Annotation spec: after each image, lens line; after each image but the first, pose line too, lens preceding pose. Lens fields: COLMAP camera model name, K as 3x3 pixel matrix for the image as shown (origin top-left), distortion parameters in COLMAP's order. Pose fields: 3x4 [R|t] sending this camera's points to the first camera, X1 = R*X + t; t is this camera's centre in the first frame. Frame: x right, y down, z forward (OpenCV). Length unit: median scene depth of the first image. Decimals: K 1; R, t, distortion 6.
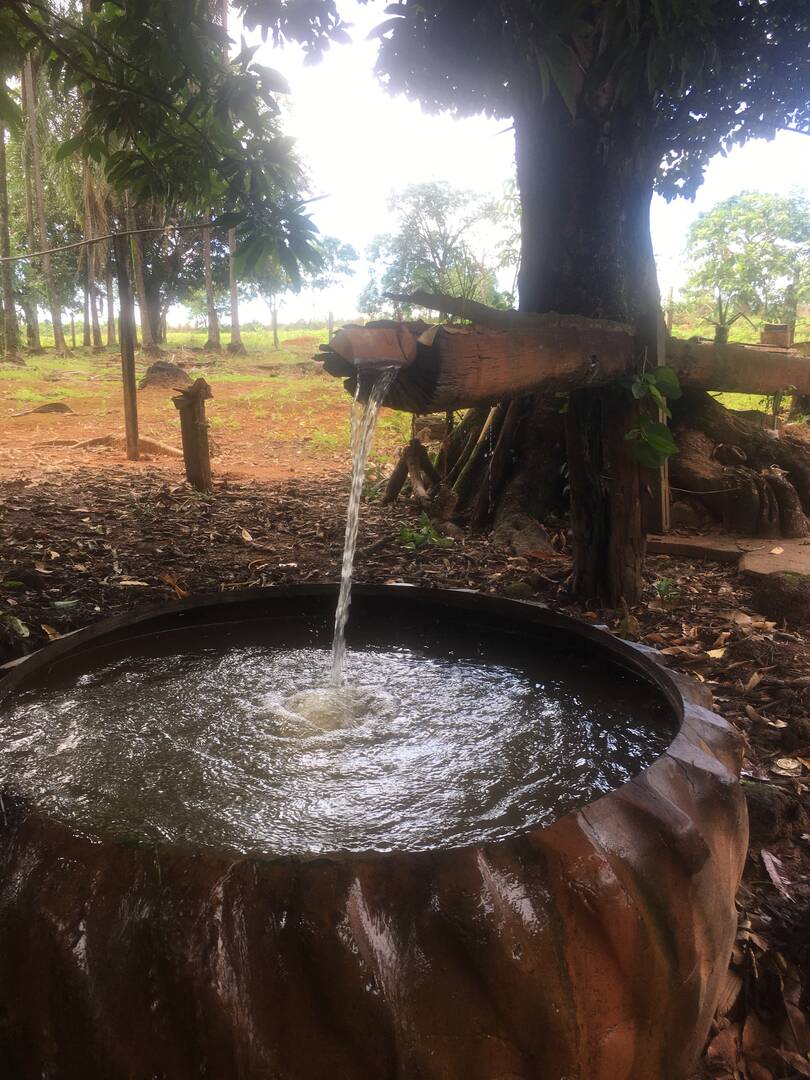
lens RADIAL K [[921.4, 0, 405.5], [0, 921.4, 539.7], [0, 0, 1]] dist [0.070696, -0.096474]
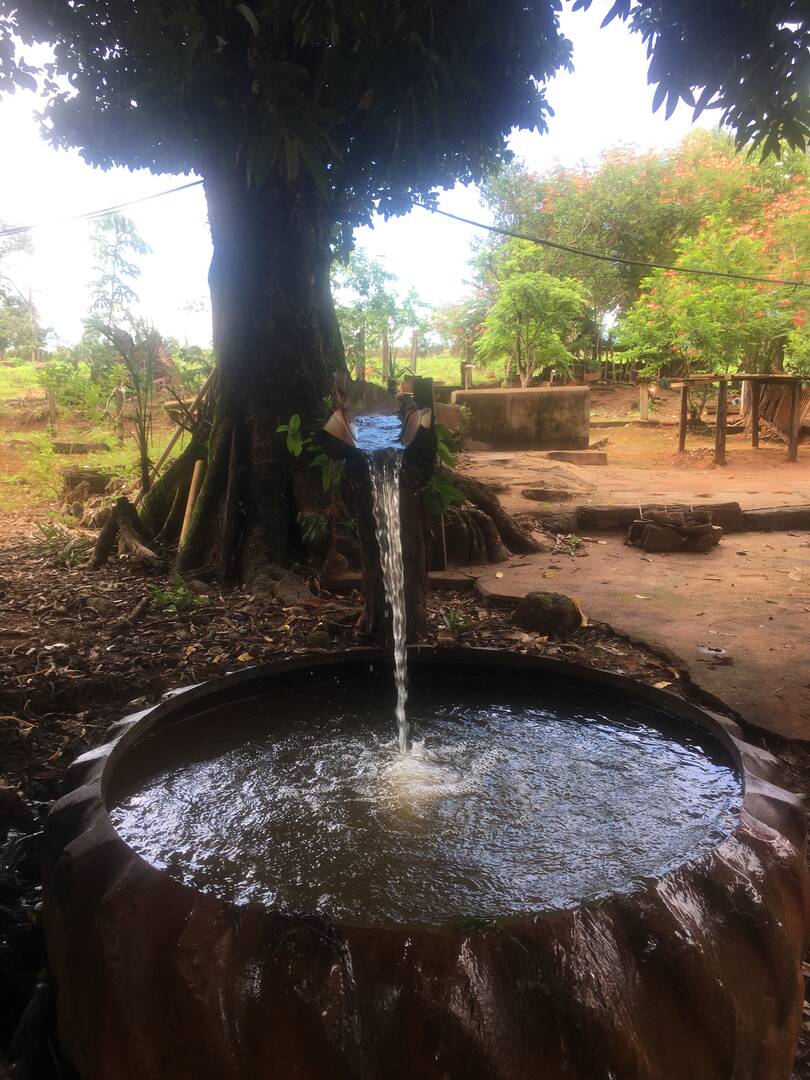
lens RADIAL K [[921.4, 0, 406.7], [0, 921.4, 540.0], [0, 0, 1]] dist [0.070696, -0.096474]
pose [[0.893269, -0.087310, 0.440962, -0.184013], [0.104321, 0.994439, -0.014428, -0.023812], [-0.437250, 0.058889, 0.897410, 0.010455]]
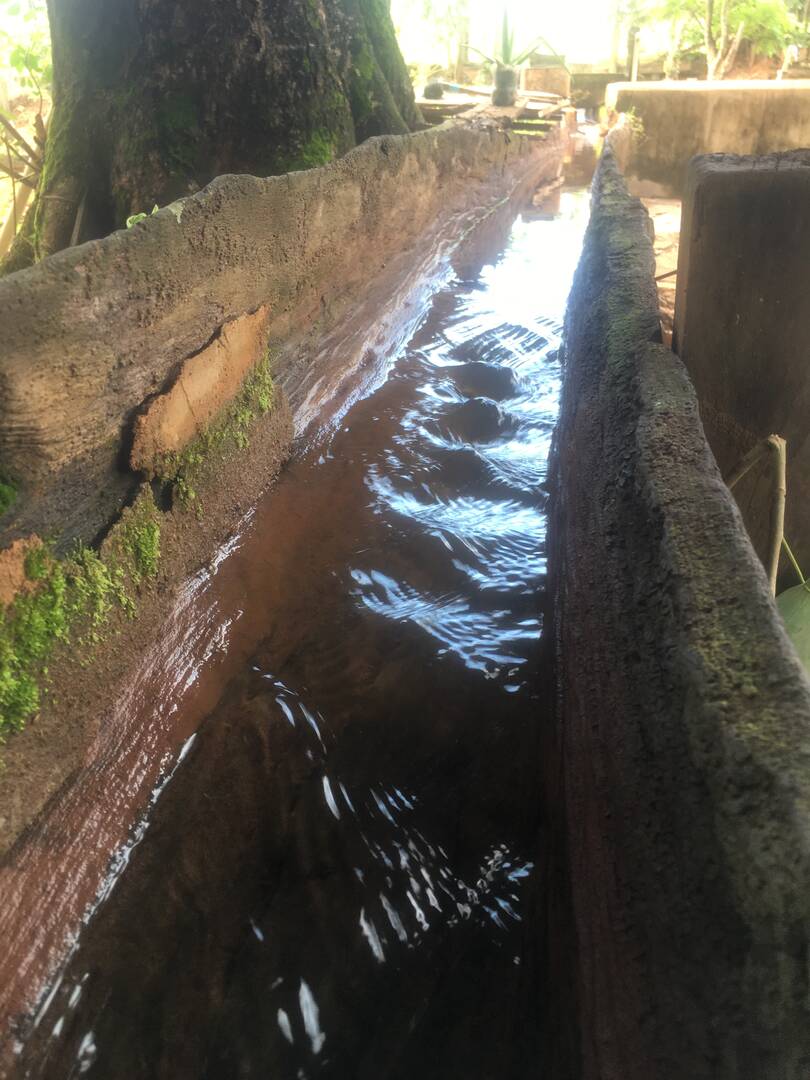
lens RADIAL K [[921.4, 0, 409.9], [0, 921.4, 536.6], [0, 0, 1]] dist [0.070696, -0.096474]
pose [[0.936694, -0.158890, 0.312024, 0.111810], [0.068626, 0.957139, 0.281382, -0.158822], [-0.343359, -0.242156, 0.907450, 0.603161]]
